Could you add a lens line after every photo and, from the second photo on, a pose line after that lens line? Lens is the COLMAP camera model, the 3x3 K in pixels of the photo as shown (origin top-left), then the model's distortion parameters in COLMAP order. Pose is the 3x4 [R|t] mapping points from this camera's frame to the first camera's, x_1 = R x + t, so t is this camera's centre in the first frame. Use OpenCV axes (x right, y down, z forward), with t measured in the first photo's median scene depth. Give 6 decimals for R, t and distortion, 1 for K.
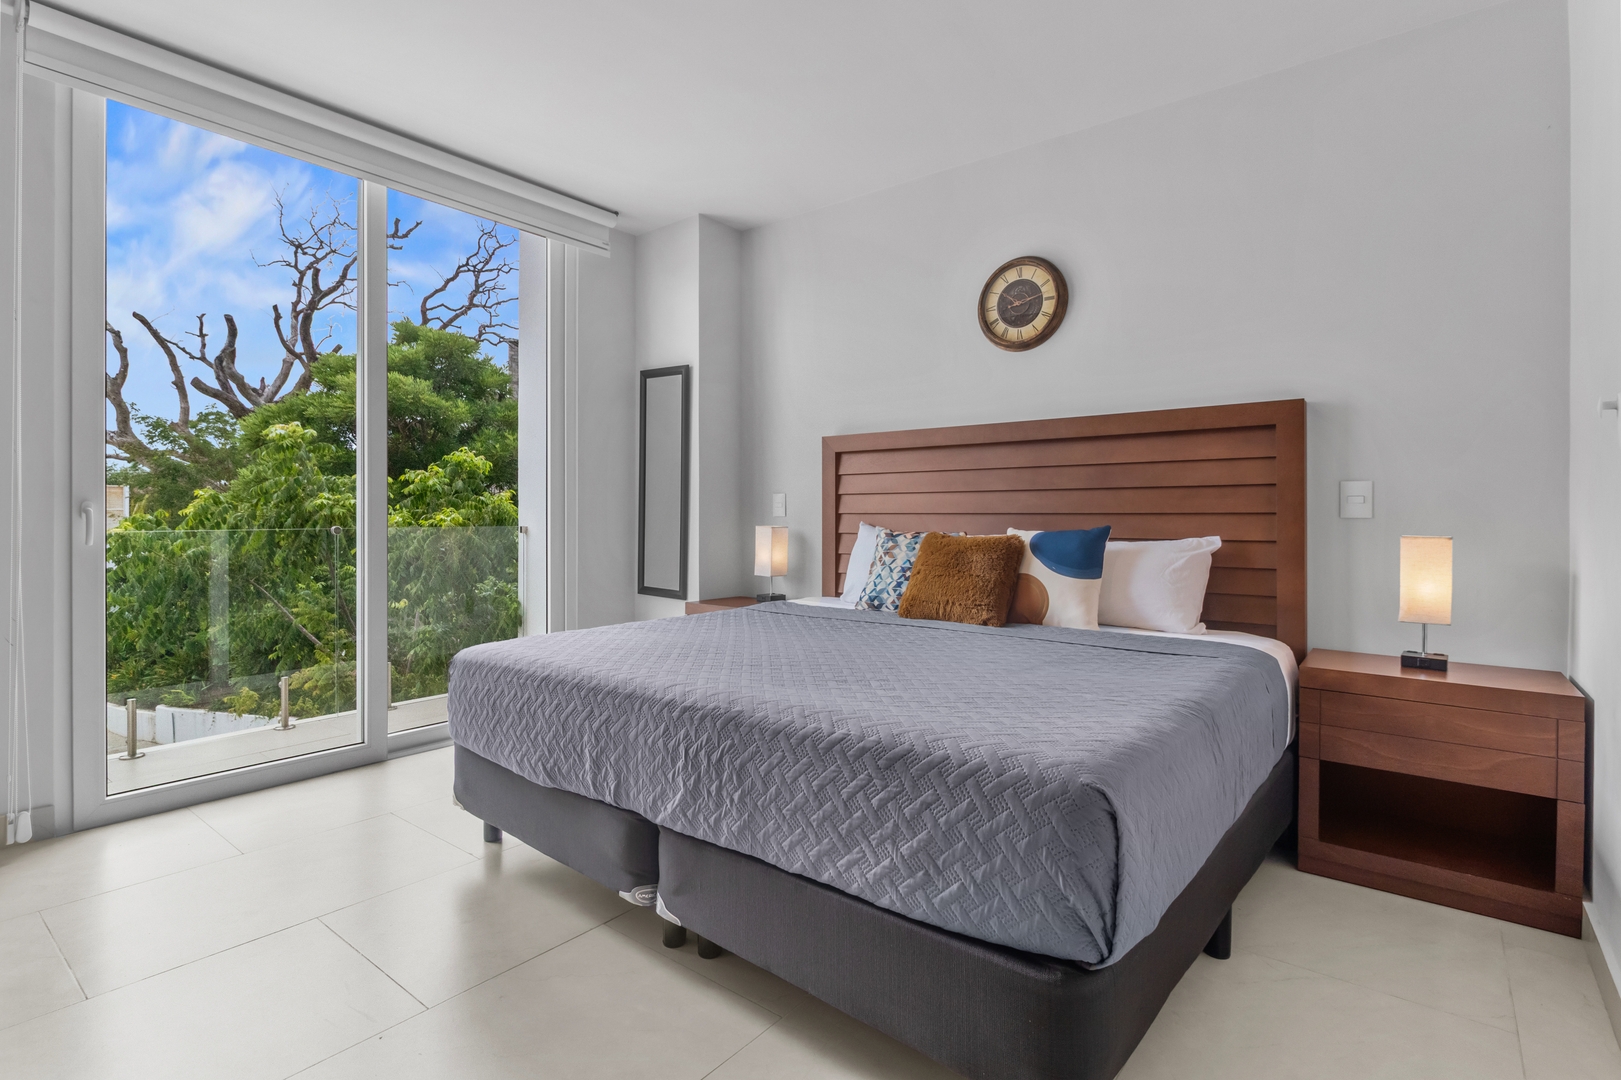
lens RADIAL K [[788.7, 0, 807.7], [0, 788.7, 524.2], [0, 0, 1]] dist [0.000674, 0.000468]
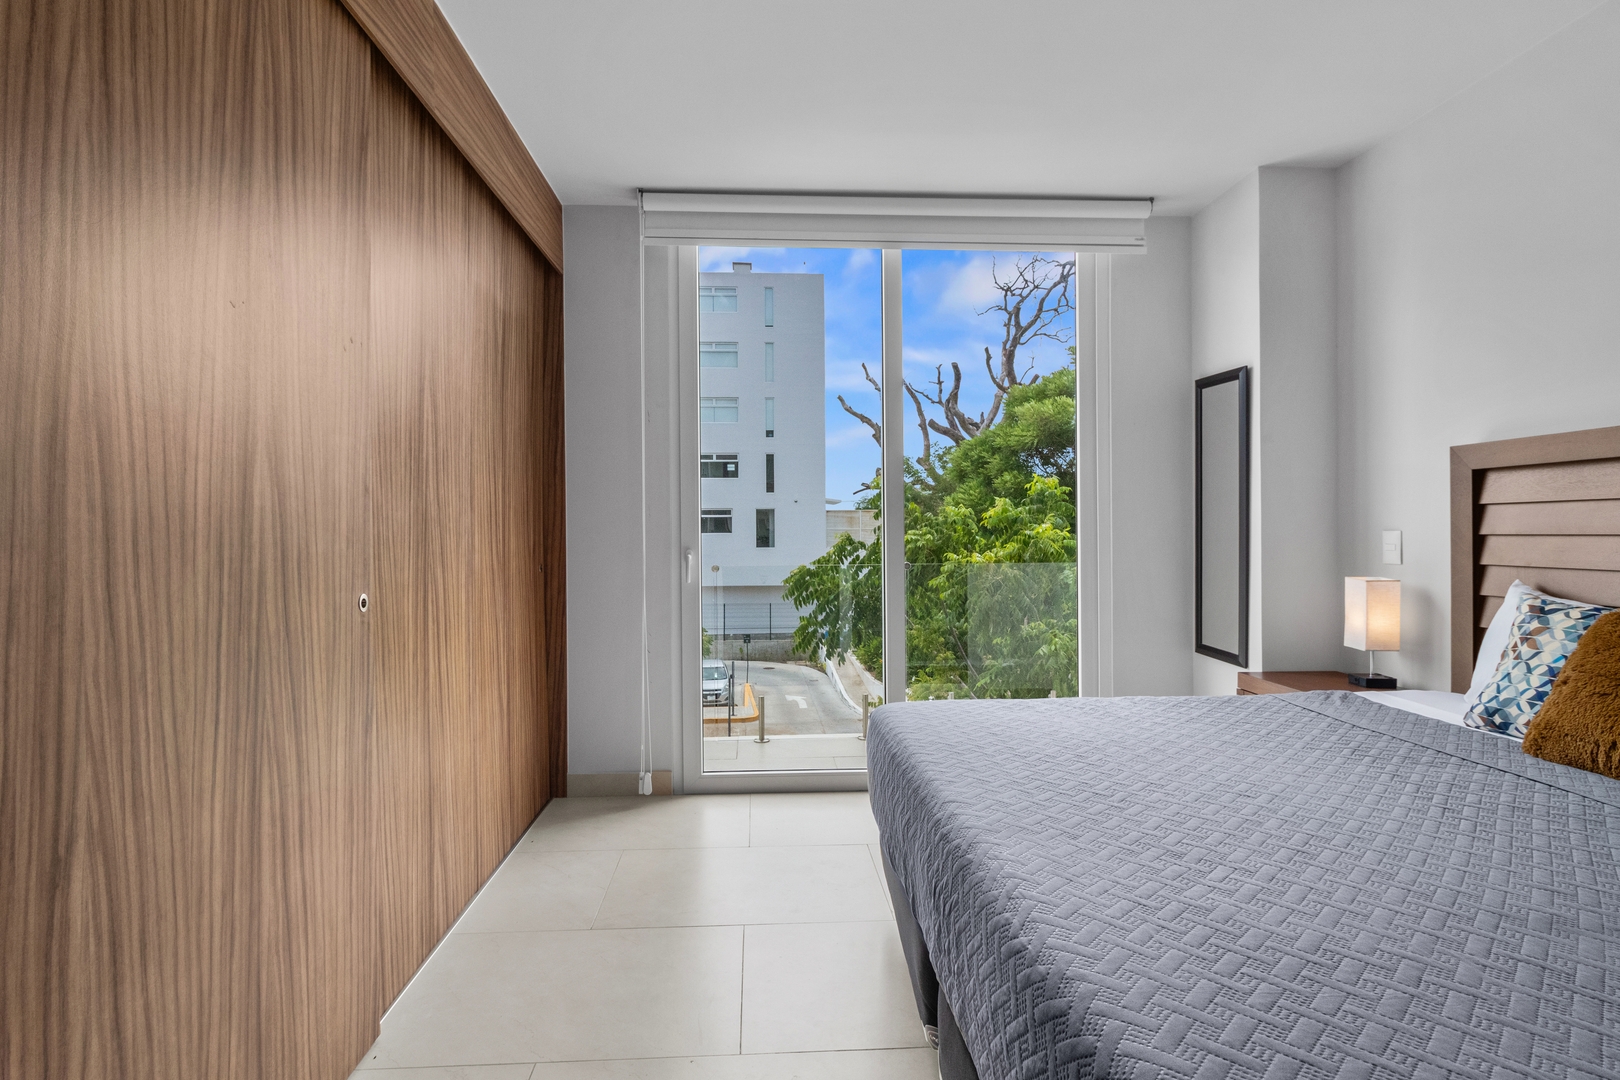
lens RADIAL K [[823.7, 0, 810.0], [0, 823.7, 540.0], [0, 0, 1]] dist [0.000778, -0.000197]
pose [[0.665566, 0.005425, -0.746319, 0.176578], [-0.003661, 0.999985, 0.004004, -0.034496], [0.746330, 0.000068, 0.665576, 0.147027]]
